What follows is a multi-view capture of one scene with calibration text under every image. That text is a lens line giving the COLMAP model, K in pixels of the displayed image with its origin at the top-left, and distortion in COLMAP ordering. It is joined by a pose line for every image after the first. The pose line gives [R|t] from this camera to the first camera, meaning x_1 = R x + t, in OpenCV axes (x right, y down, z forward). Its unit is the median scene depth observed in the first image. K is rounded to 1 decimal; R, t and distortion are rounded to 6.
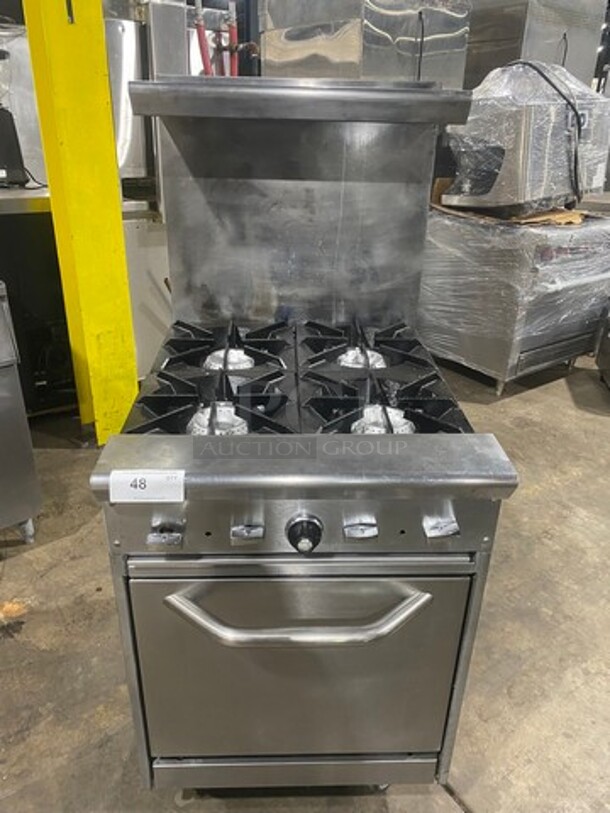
lens RADIAL K [[621.7, 0, 304.4], [0, 621.7, 401.2], [0, 0, 1]] dist [-0.003761, 0.001685]
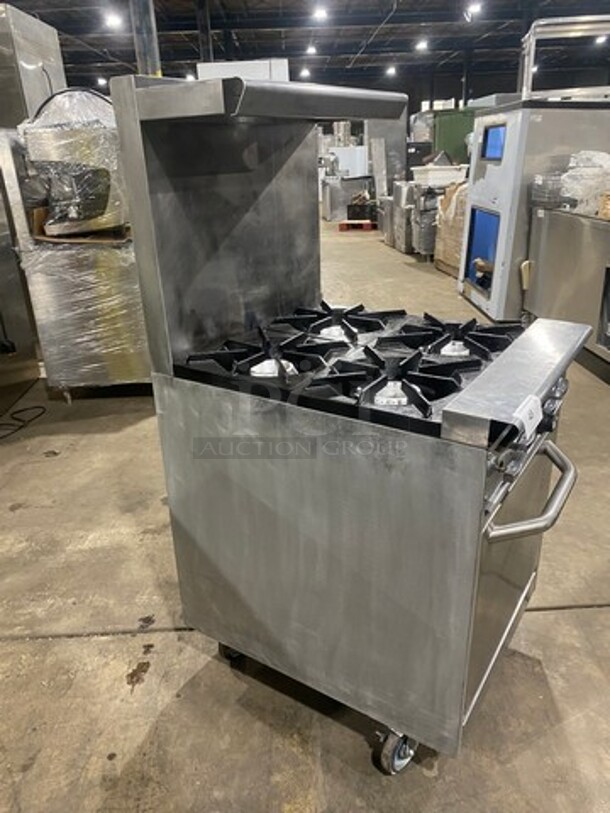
lens RADIAL K [[621.7, 0, 306.9], [0, 621.7, 412.4], [0, 0, 1]] dist [-0.003761, 0.001685]
pose [[0.559934, -0.363125, 0.744724, -0.779186], [0.392890, 0.907727, 0.147203, -0.118891], [-0.729460, 0.210171, 0.650935, 0.321028]]
